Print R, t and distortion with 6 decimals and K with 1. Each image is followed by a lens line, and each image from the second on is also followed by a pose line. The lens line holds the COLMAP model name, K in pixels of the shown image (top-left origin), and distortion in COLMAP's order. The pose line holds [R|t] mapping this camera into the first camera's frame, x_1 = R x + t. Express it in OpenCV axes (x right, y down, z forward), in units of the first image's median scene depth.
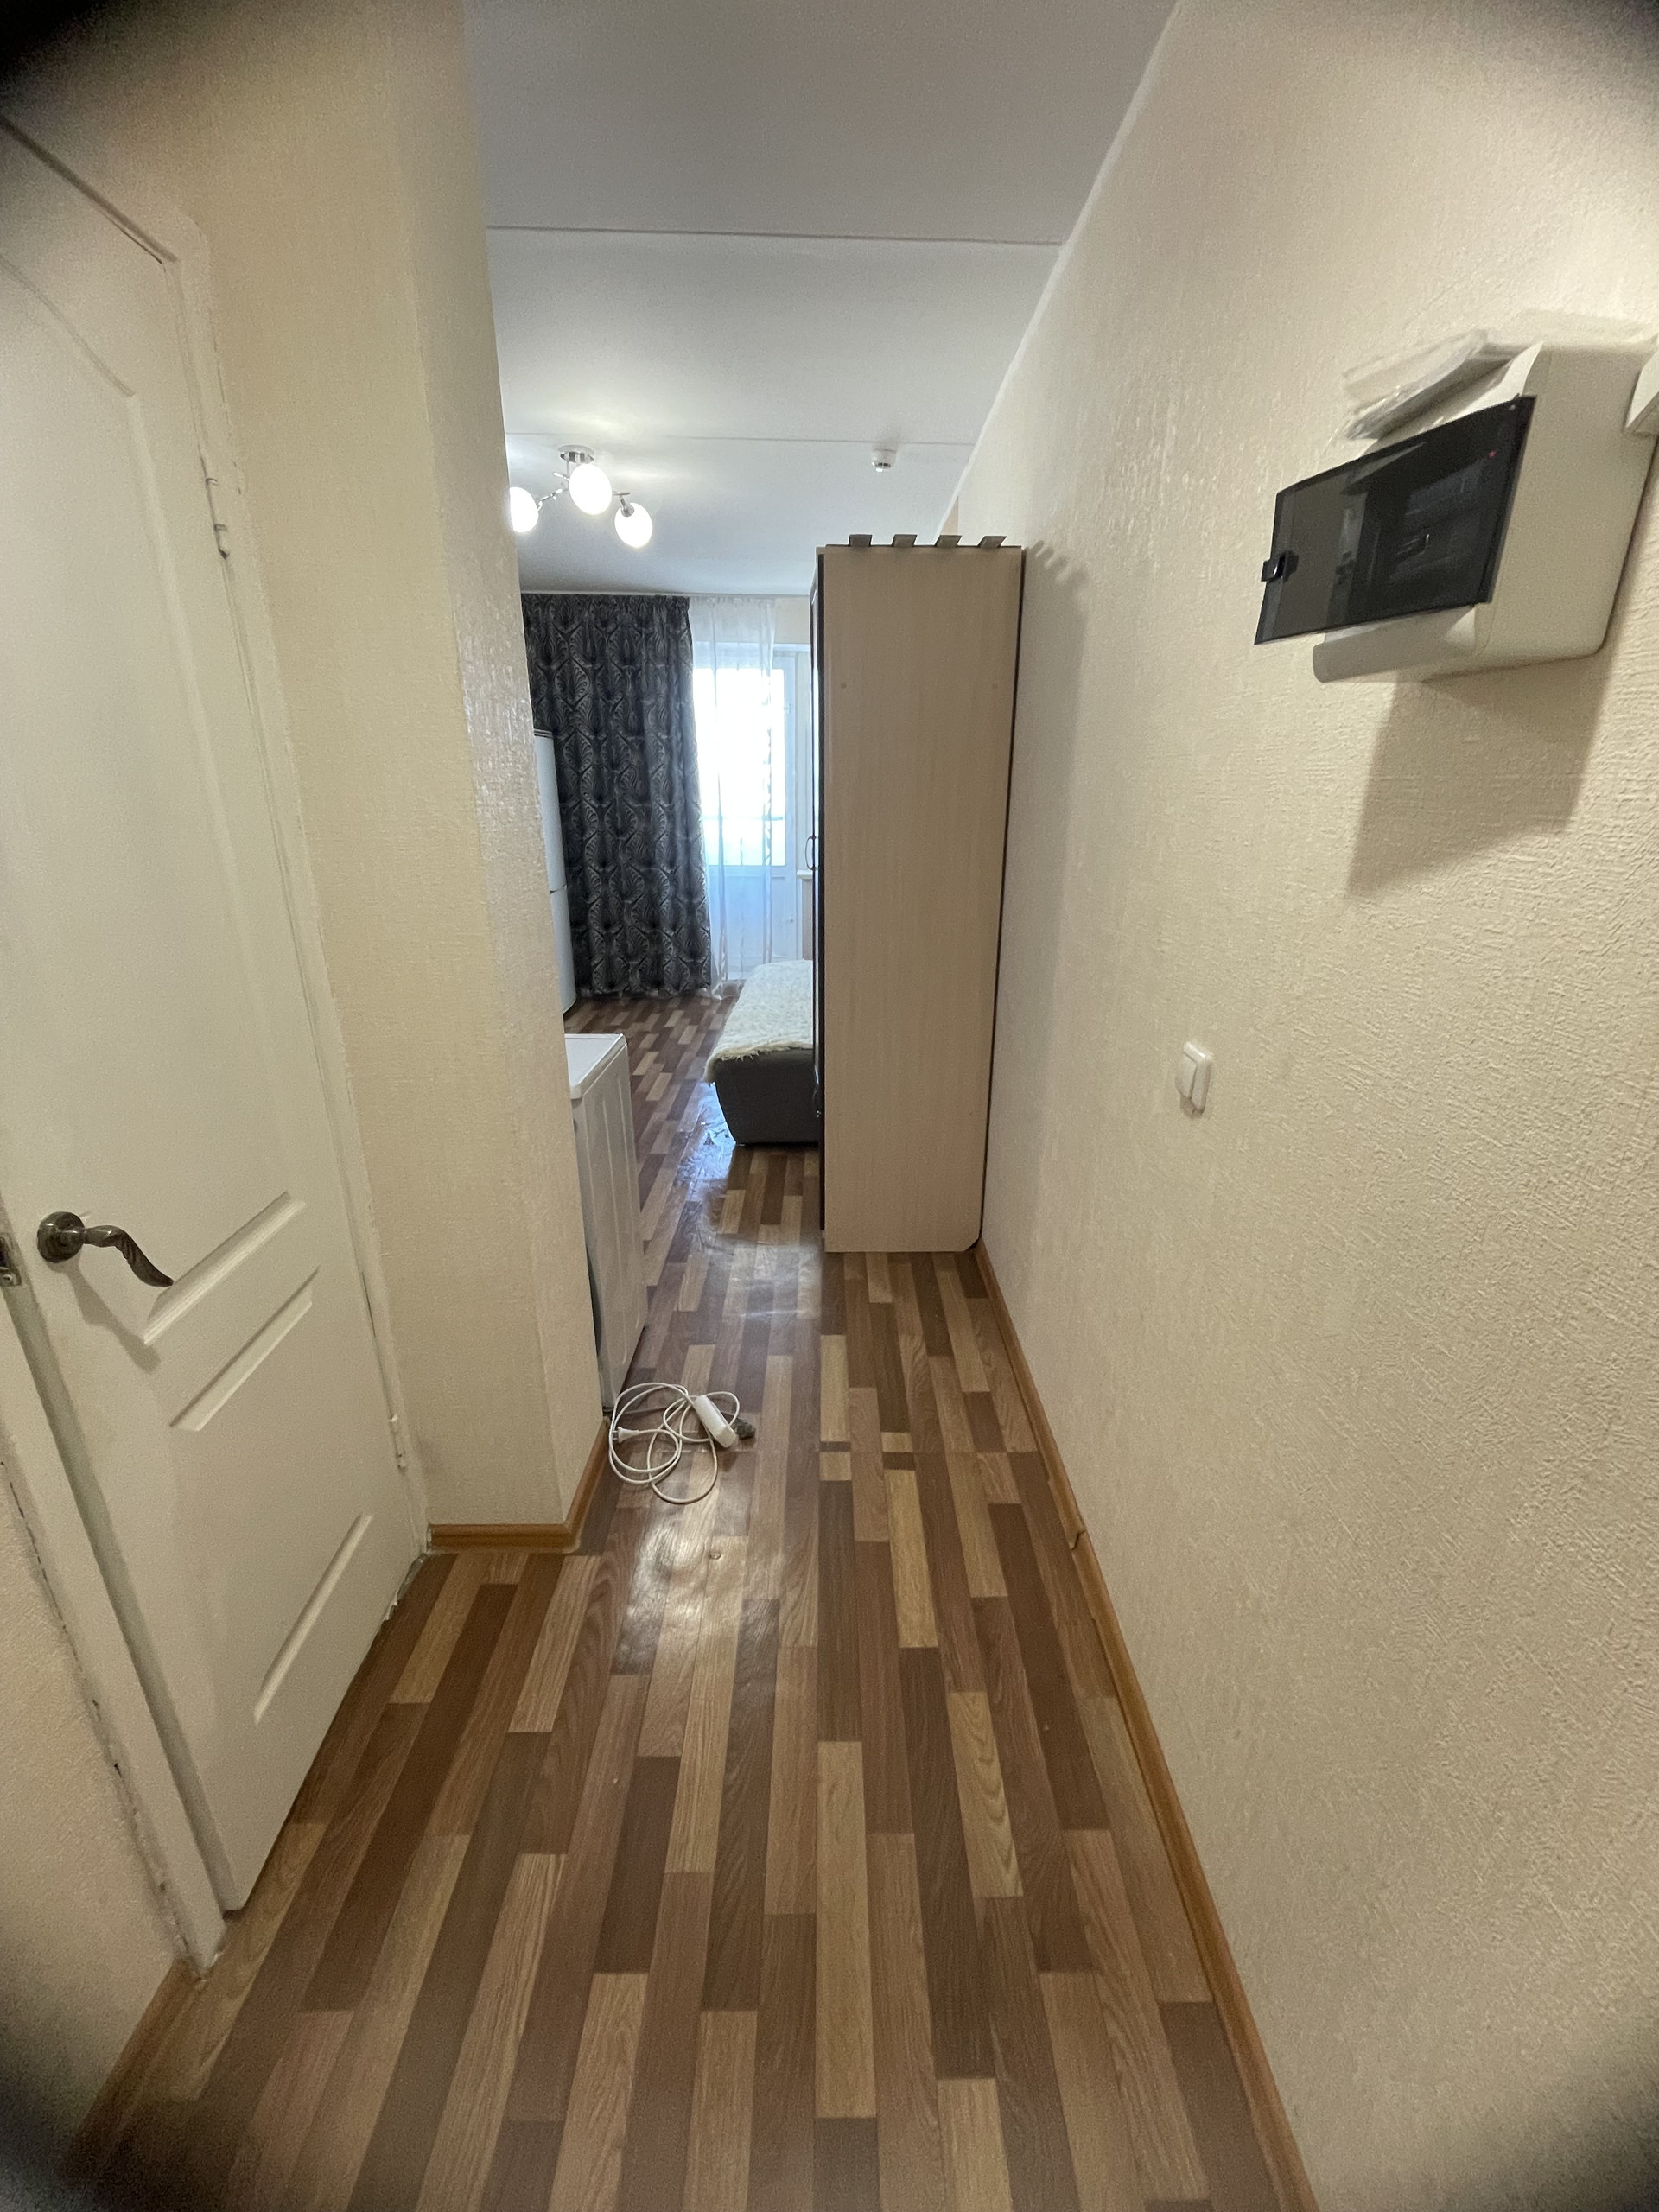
lens RADIAL K [[891.6, 0, 829.5], [0, 891.6, 1106.0], [0, 0, 1]] dist [-0.003421, -0.000178]
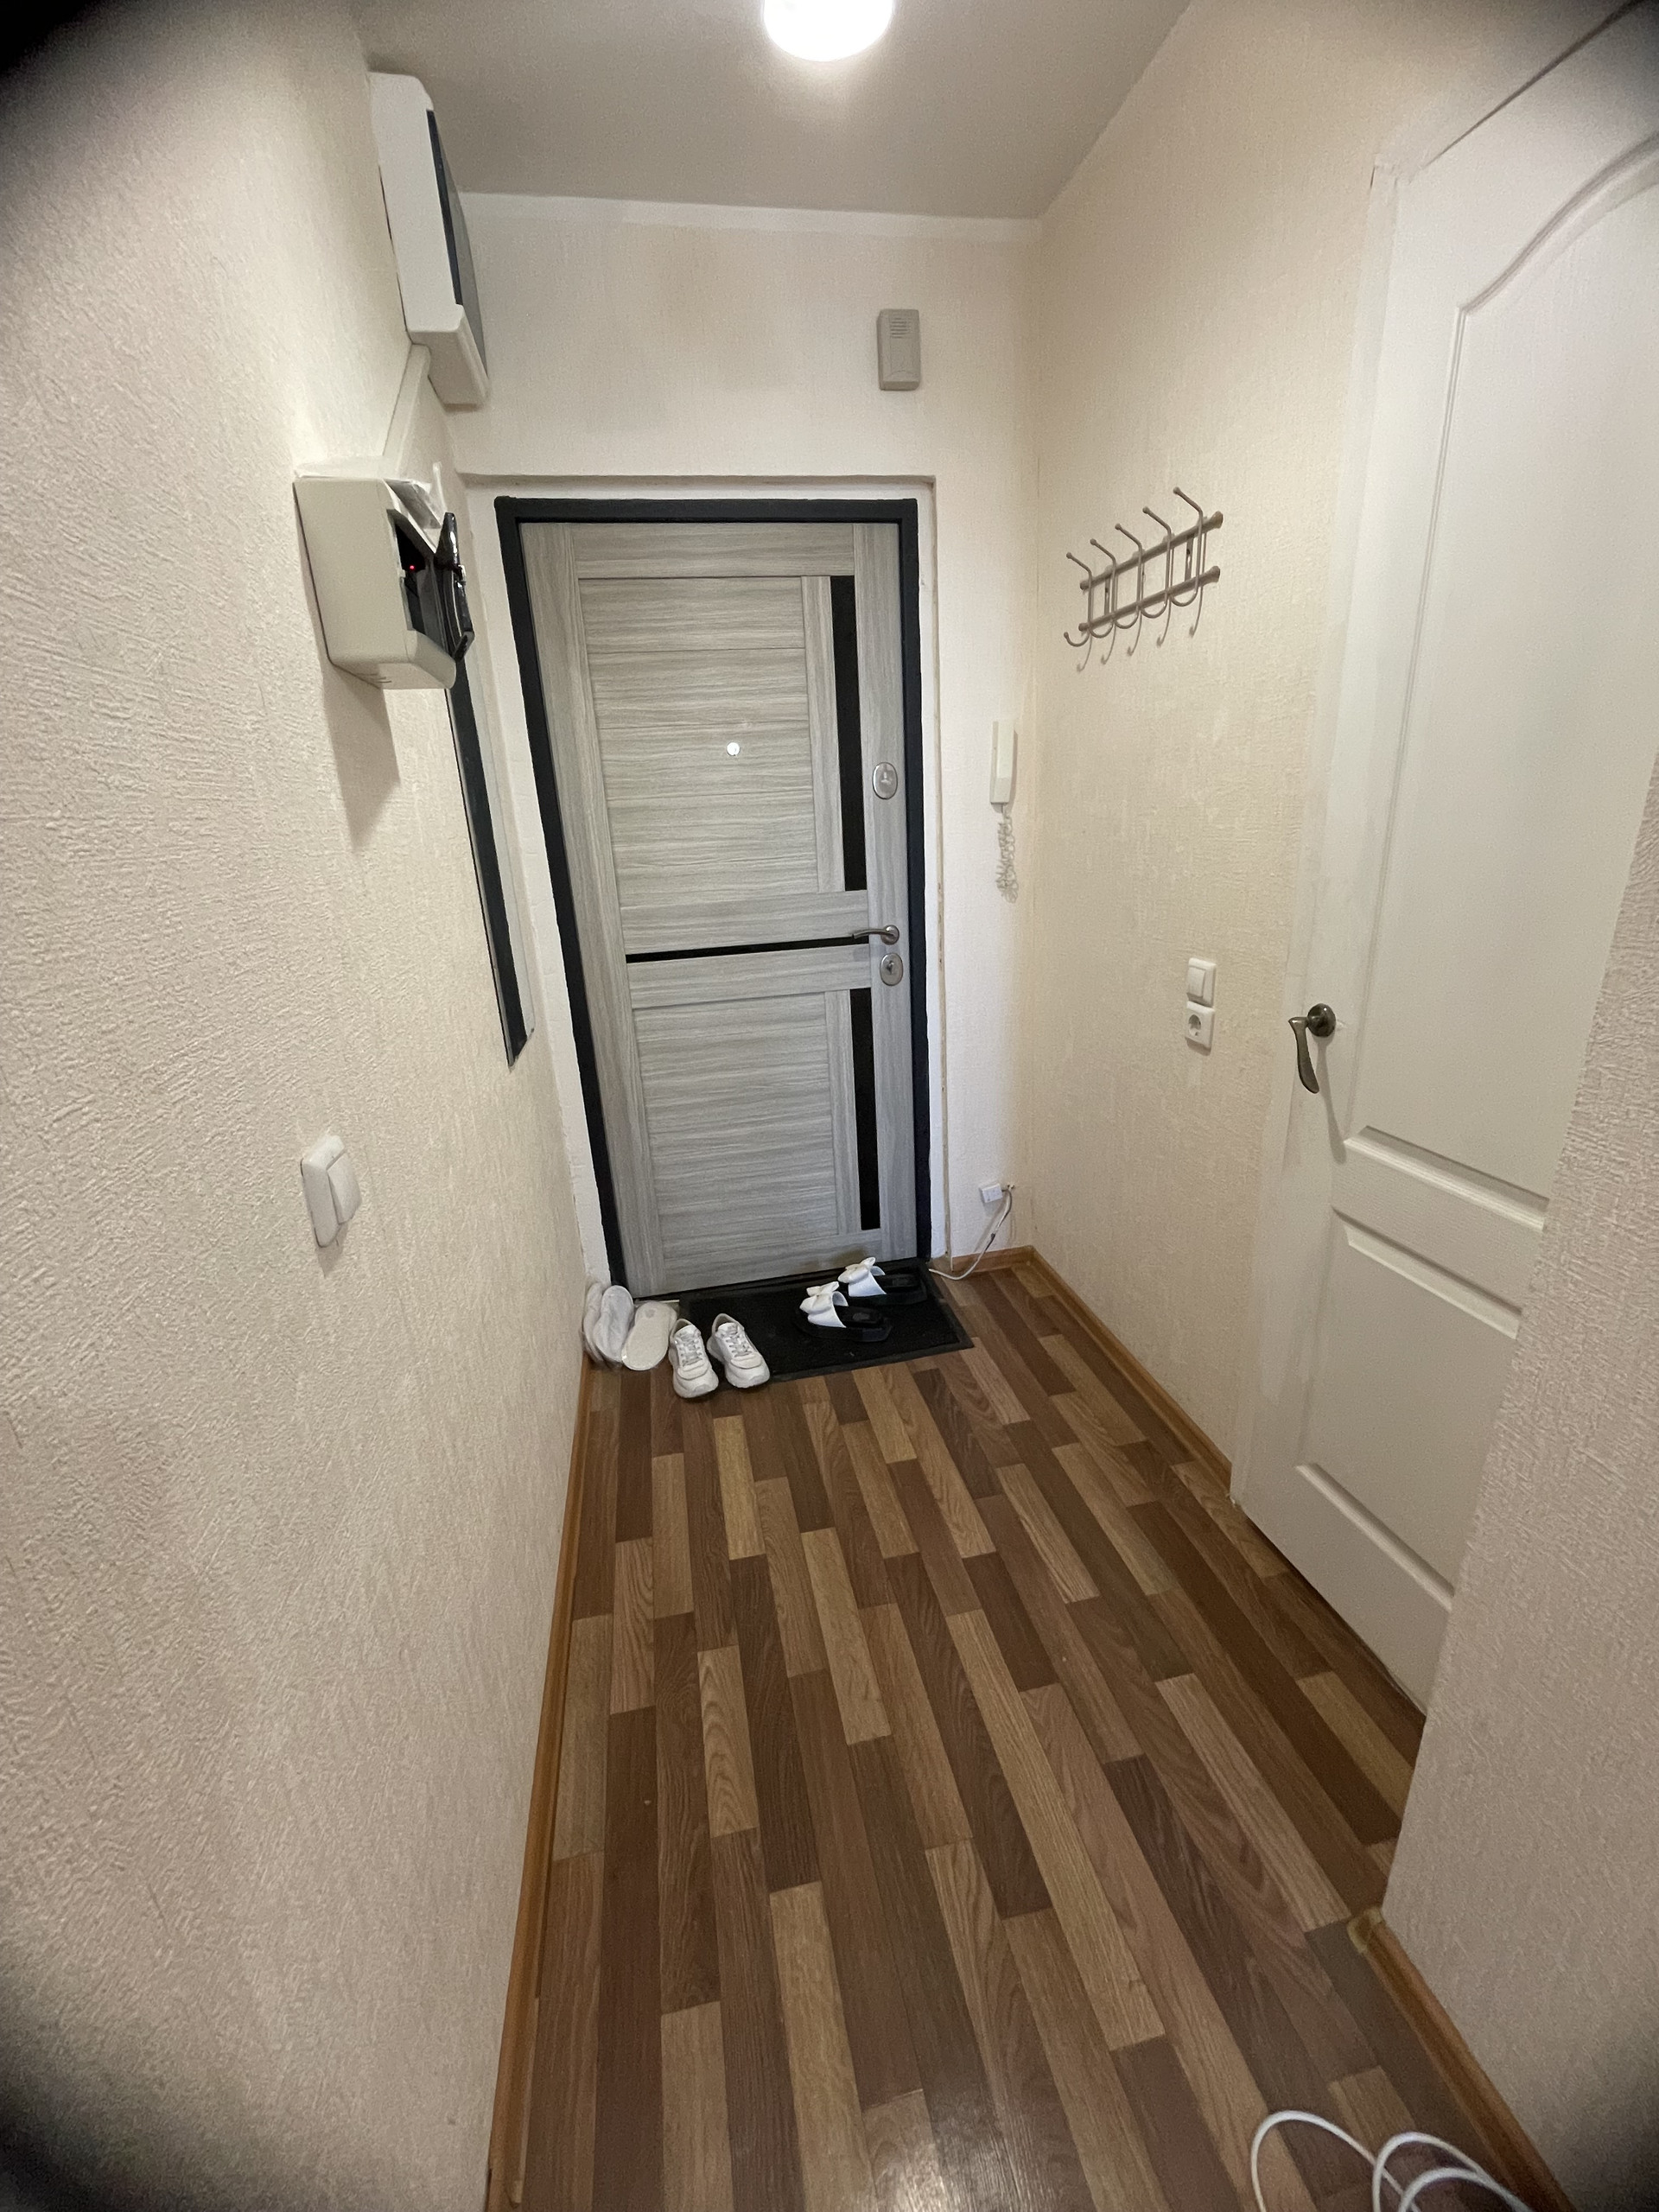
lens RADIAL K [[891.6, 0, 829.5], [0, 891.6, 1106.0], [0, 0, 1]] dist [-0.003421, -0.000178]
pose [[-0.980306, 0.105774, -0.166770, 0.148525], [-0.018431, 0.791780, 0.610528, -0.429981], [0.196624, 0.601578, -0.774237, 1.390388]]
